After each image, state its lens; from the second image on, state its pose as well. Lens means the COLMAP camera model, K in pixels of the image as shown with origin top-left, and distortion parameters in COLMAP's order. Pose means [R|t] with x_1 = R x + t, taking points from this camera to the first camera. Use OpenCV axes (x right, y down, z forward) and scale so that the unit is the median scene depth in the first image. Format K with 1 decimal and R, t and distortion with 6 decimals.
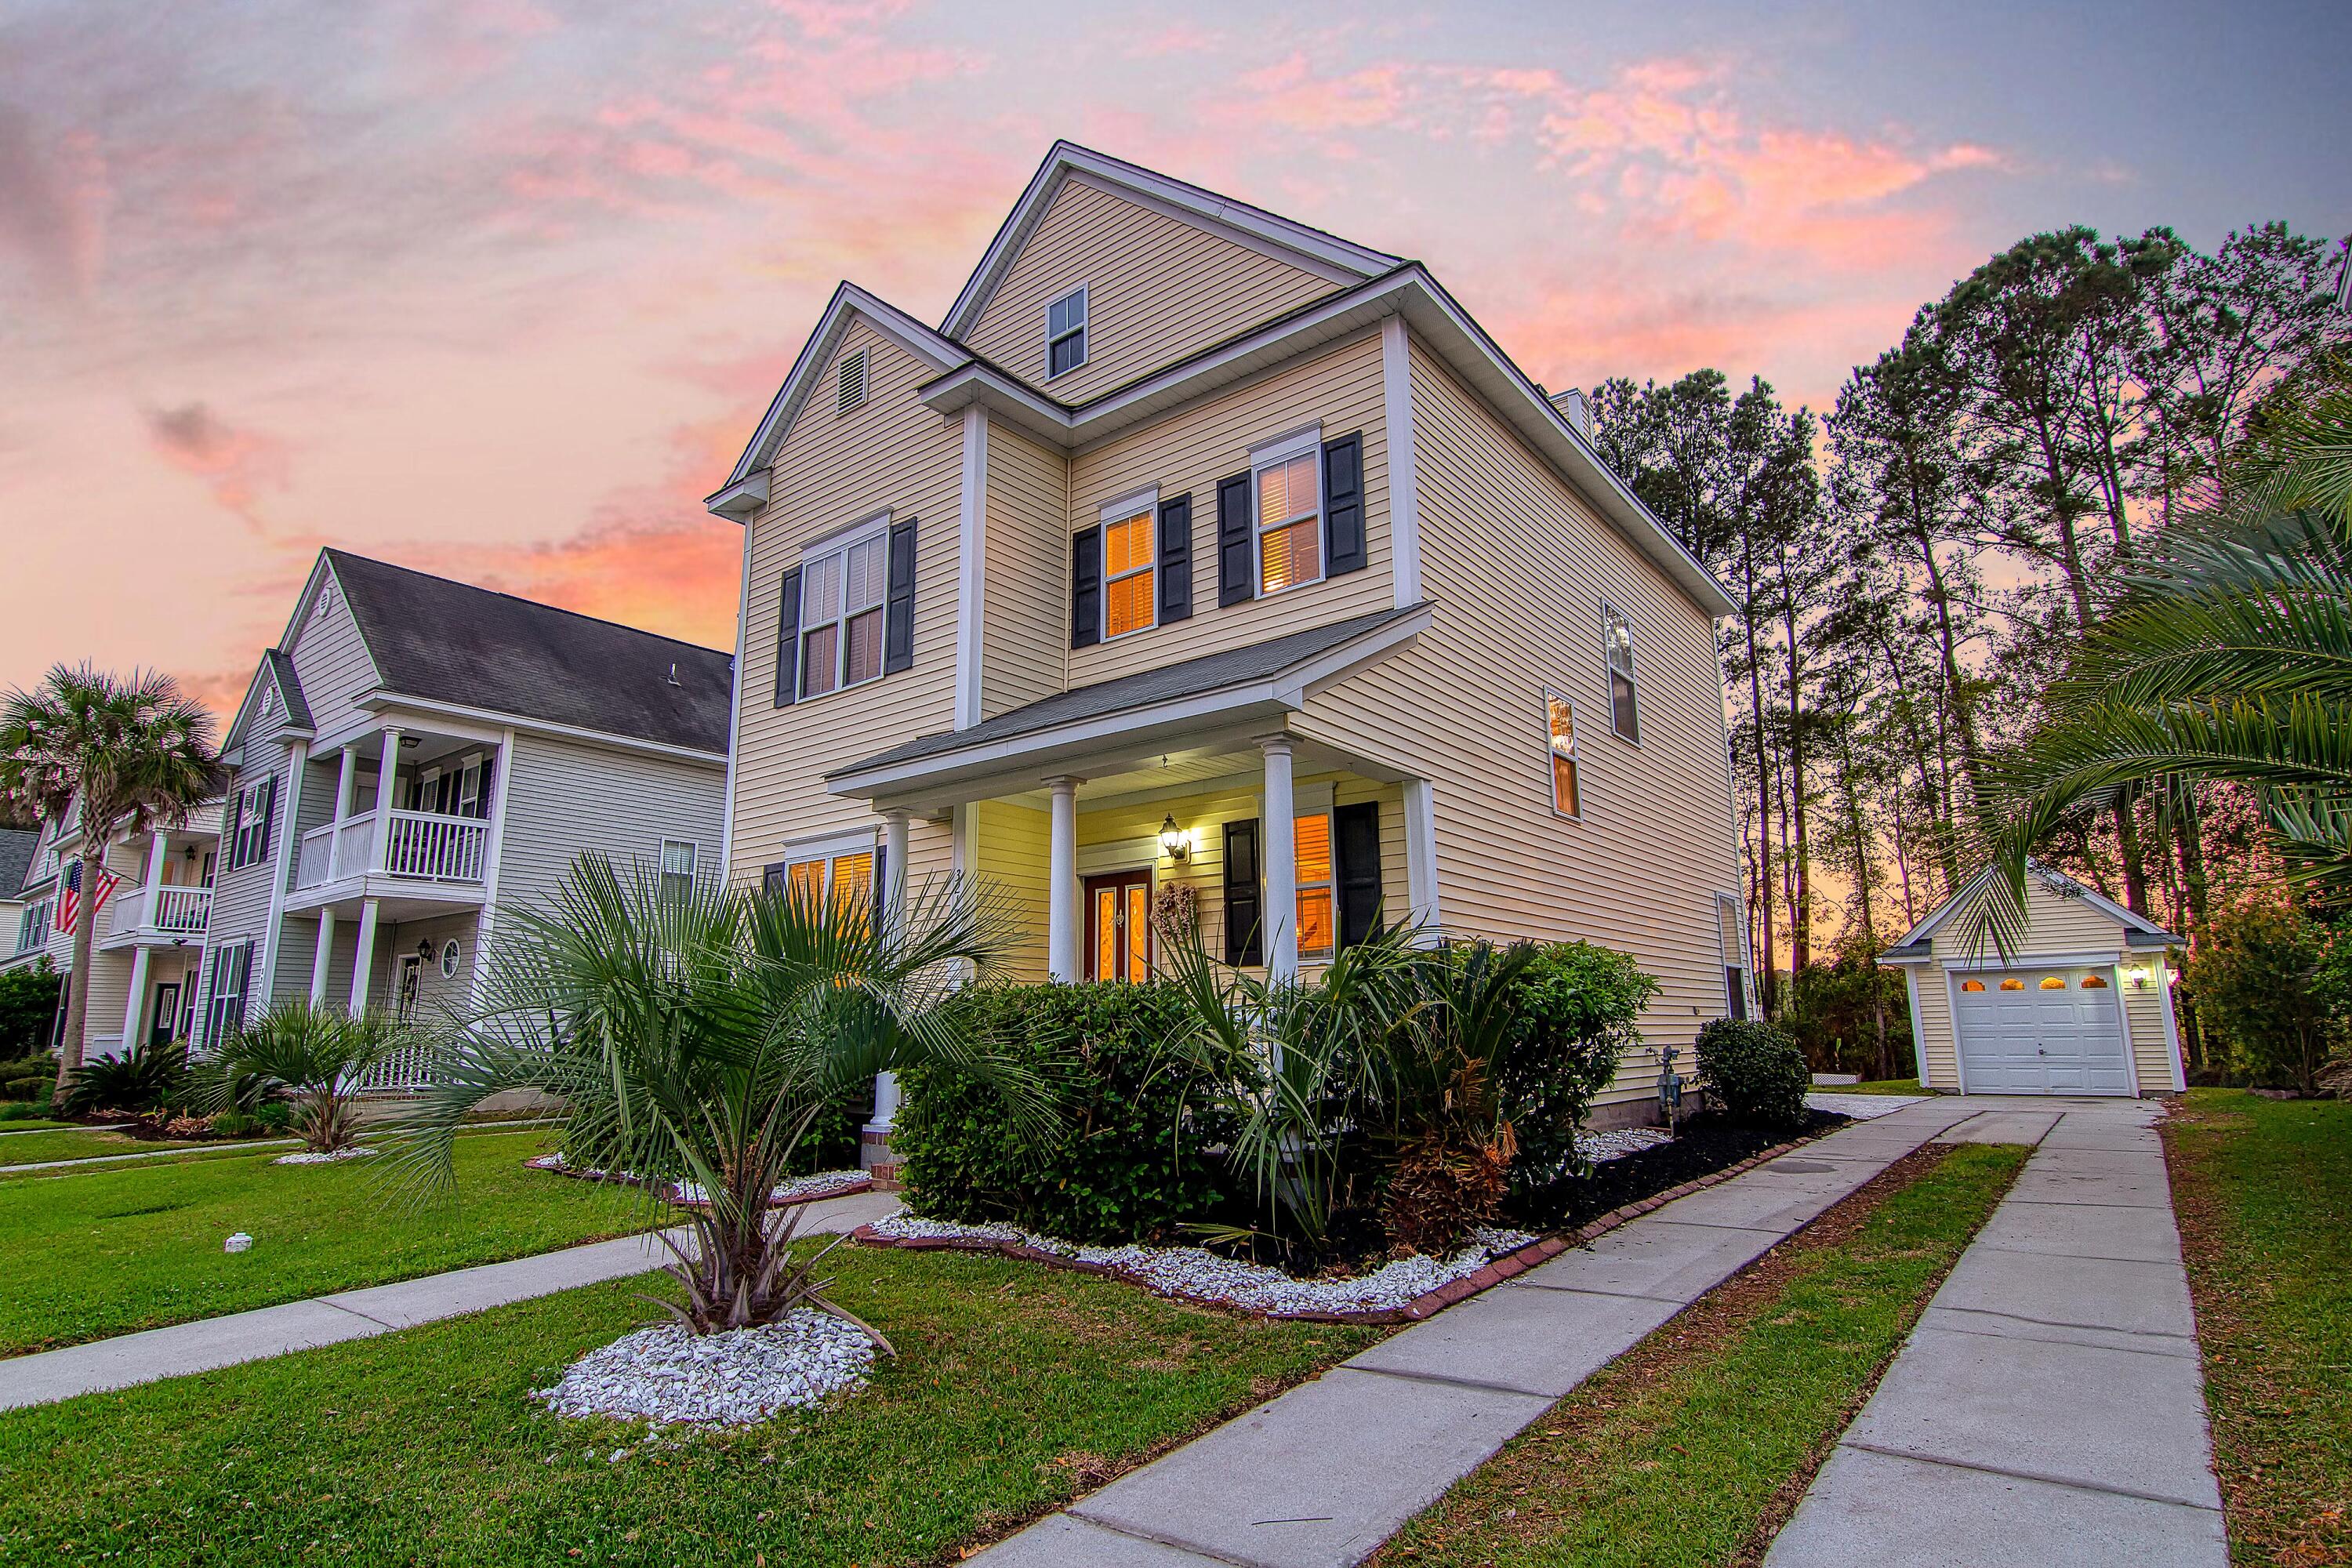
lens RADIAL K [[1198.2, 0, 1194.2], [0, 1198.2, 790.0], [0, 0, 1]] dist [-0.022134, 0.000049]
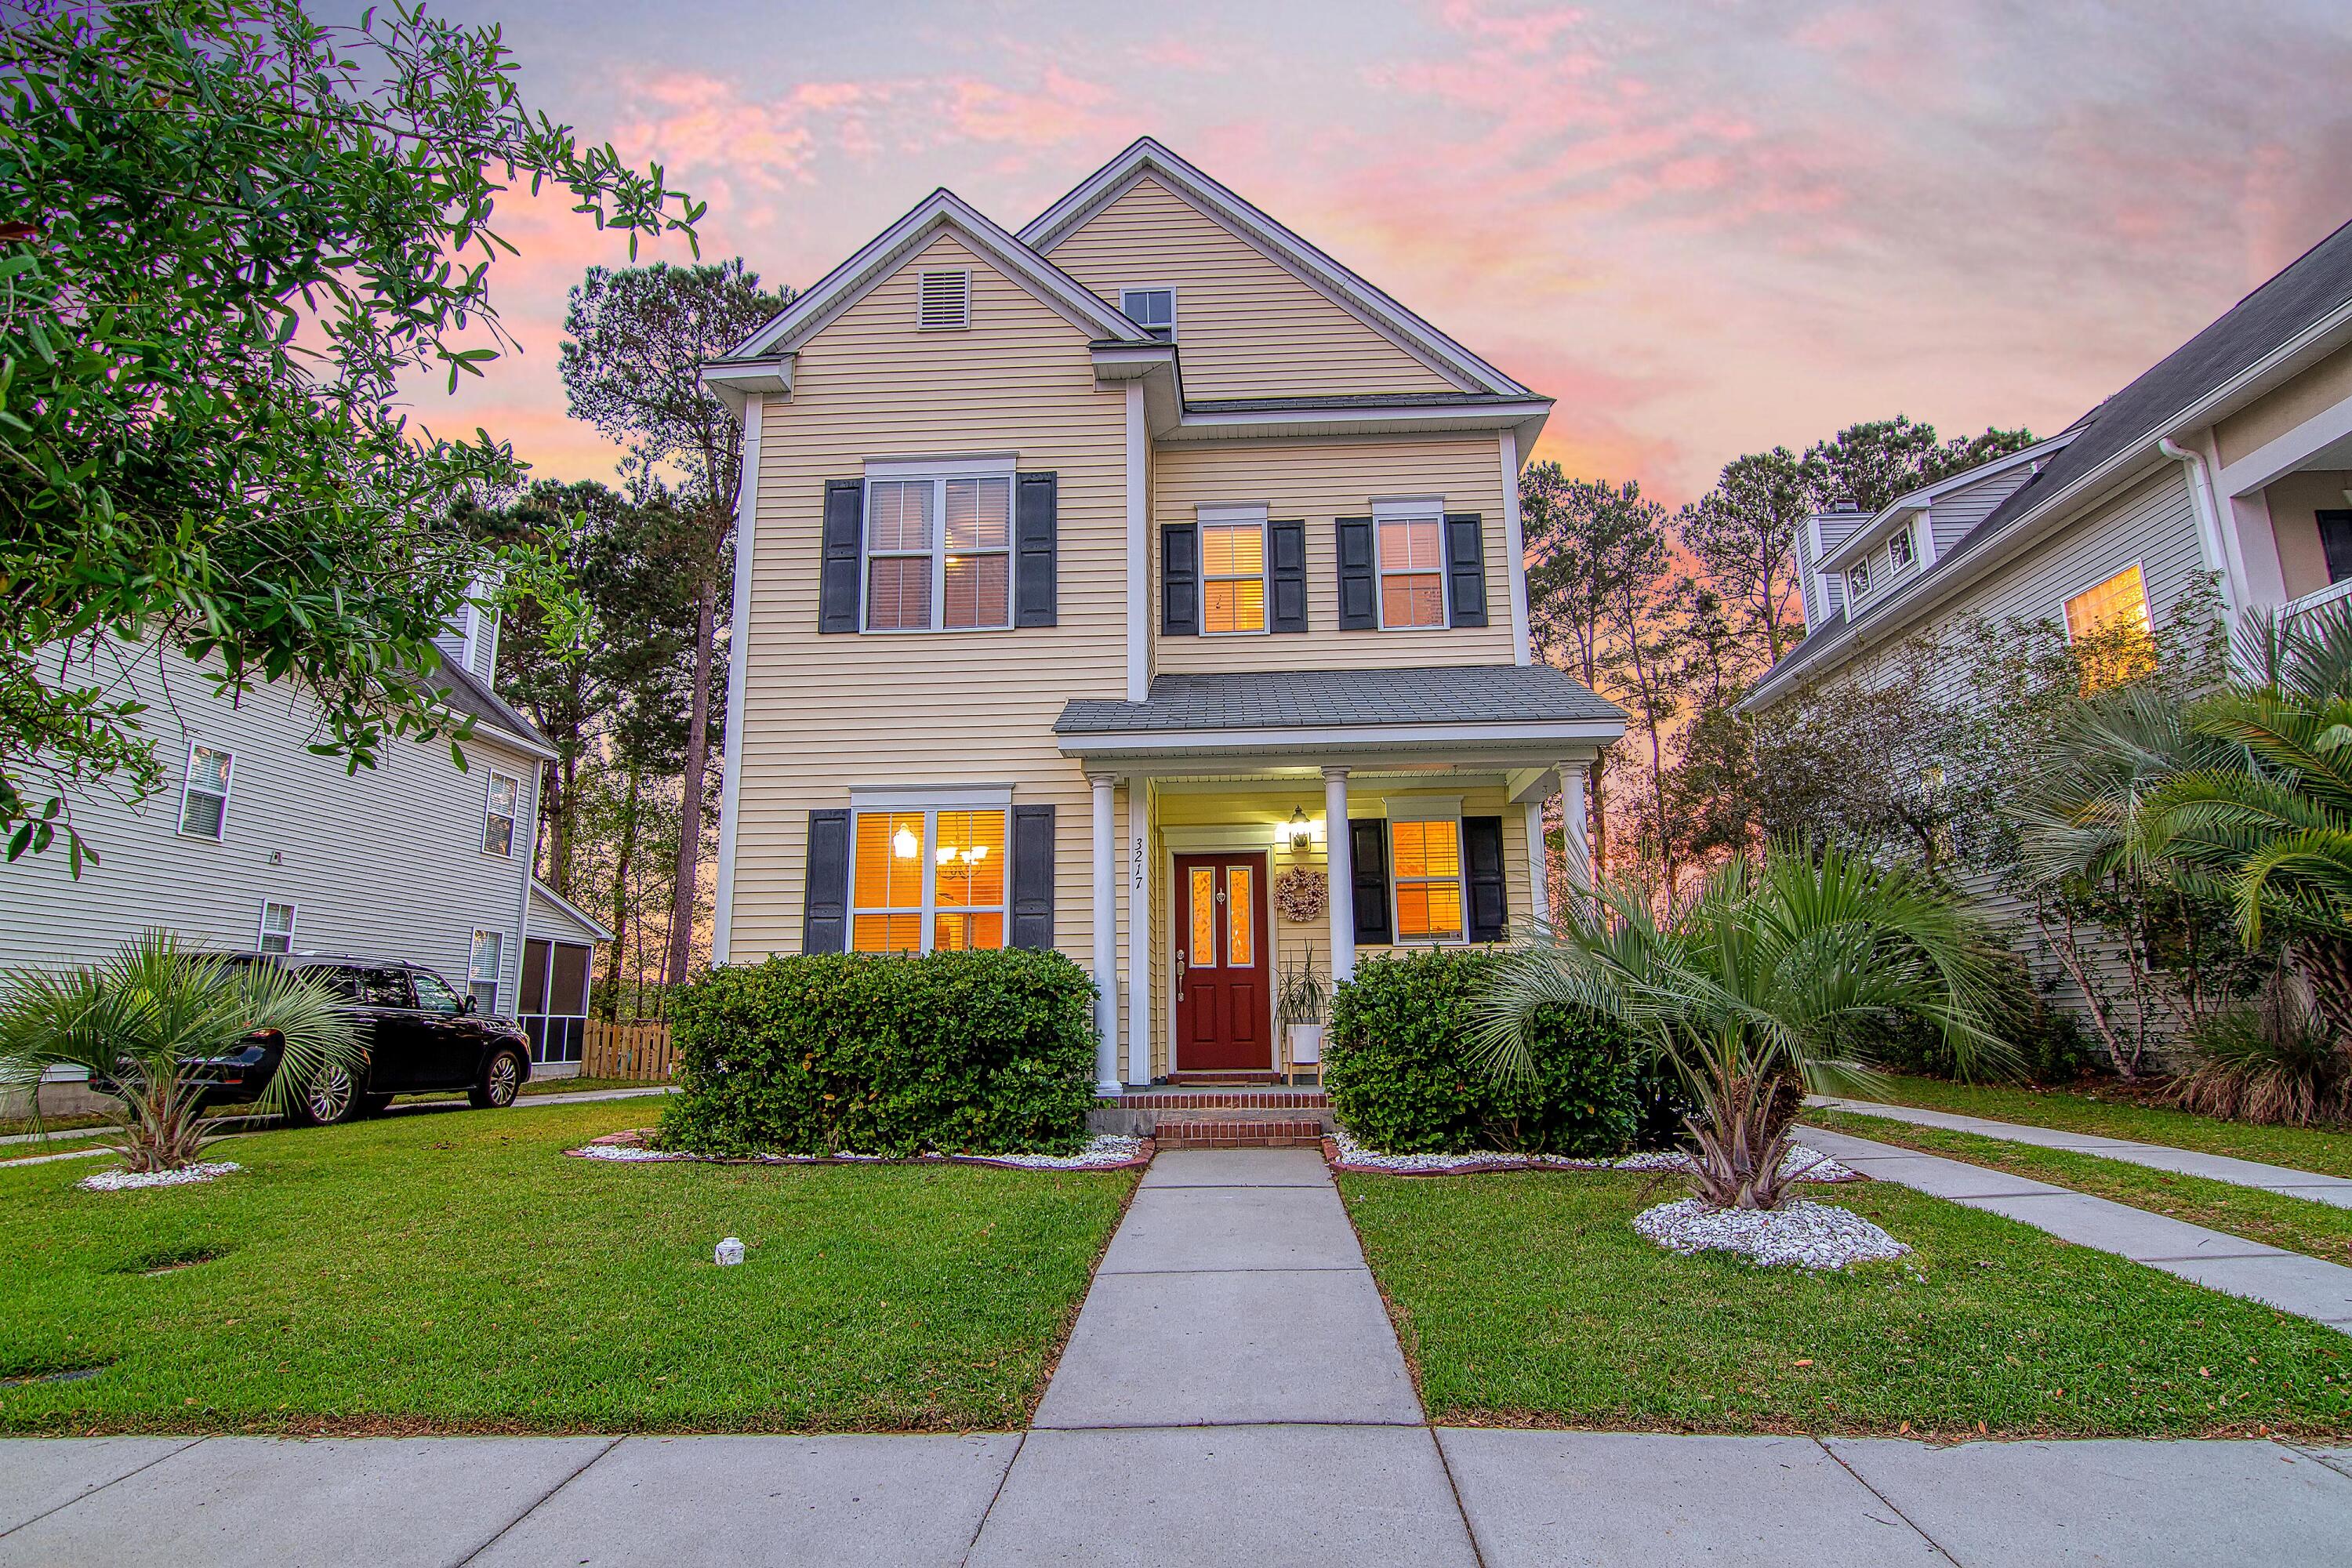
lens RADIAL K [[1198.2, 0, 1183.2], [0, 1198.2, 793.8], [0, 0, 1]] dist [-0.022134, 0.000049]
pose [[0.817141, 0.110900, 0.565670, -0.708647], [-0.111018, 0.993225, -0.034351, 0.056645], [-0.565647, -0.034730, 0.823916, 0.136952]]
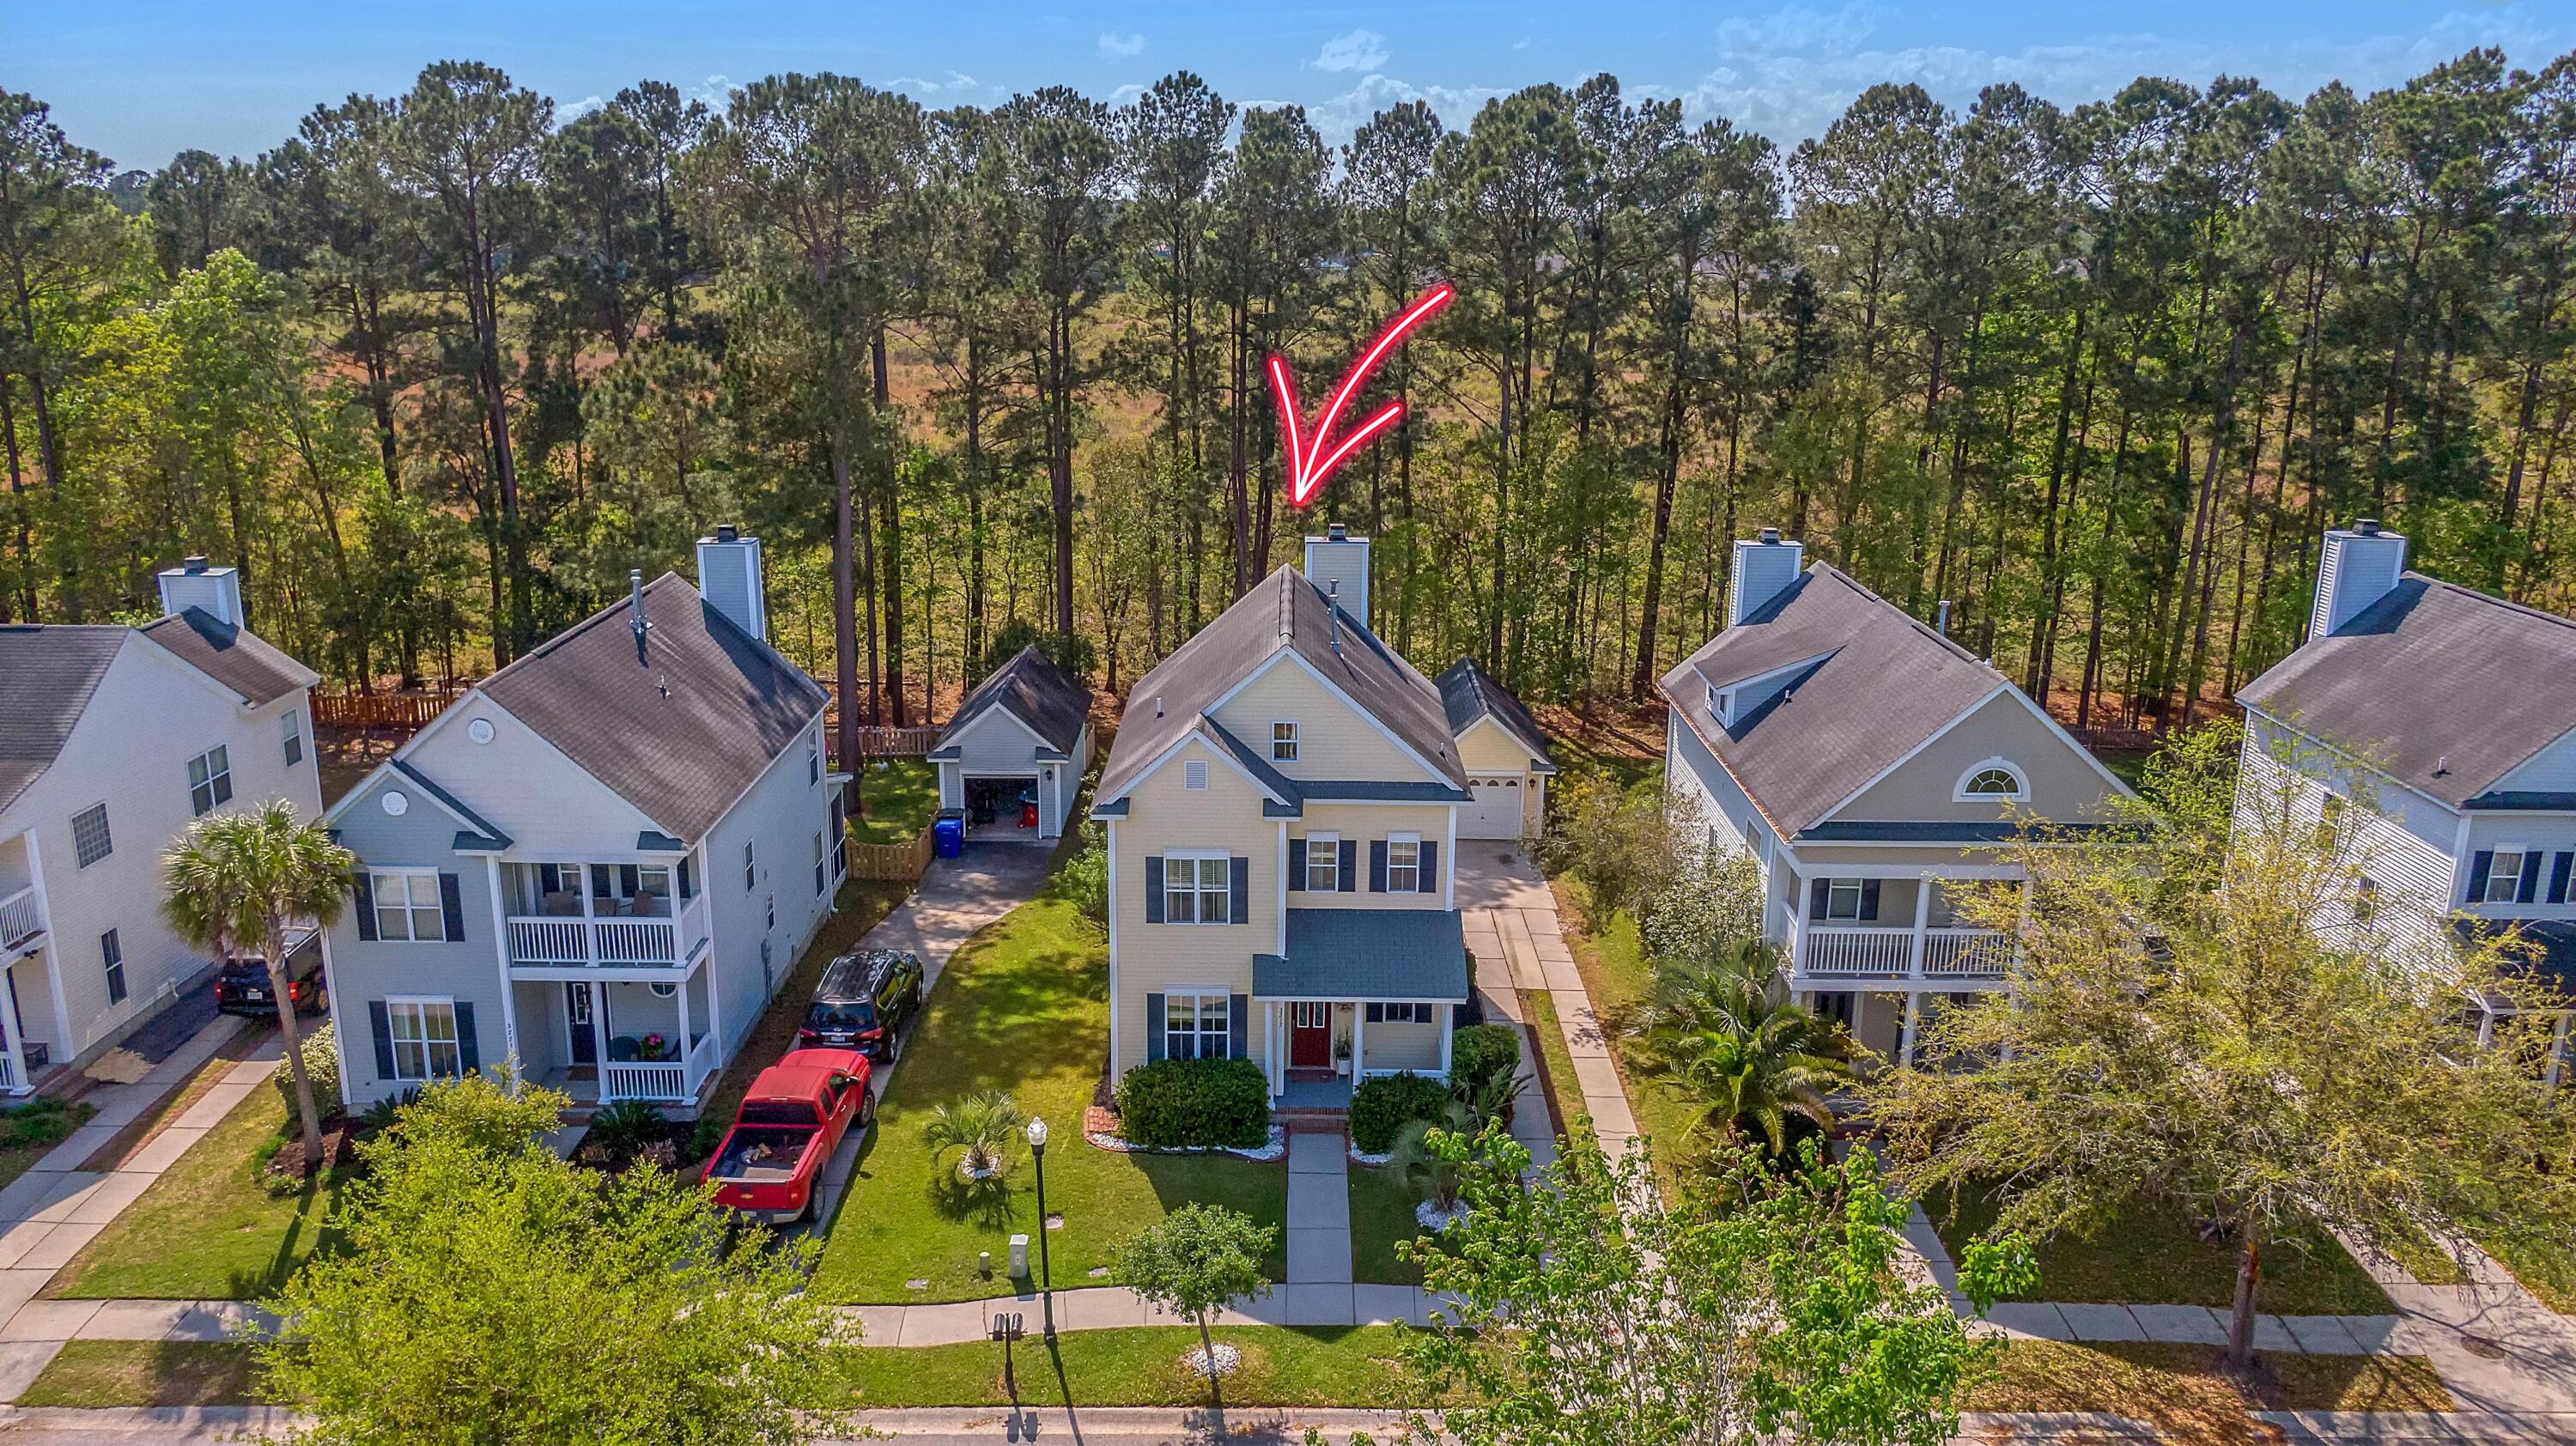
lens RADIAL K [[1841.6, 0, 1308.9], [0, 1841.6, 703.0], [0, 0, 1]] dist [0.042018, -0.002395]
pose [[0.780850, -0.136904, 0.609533, -2.329902], [-0.150874, 0.905484, 0.396655, -1.979404], [-0.606226, -0.401691, 0.686393, -1.392644]]
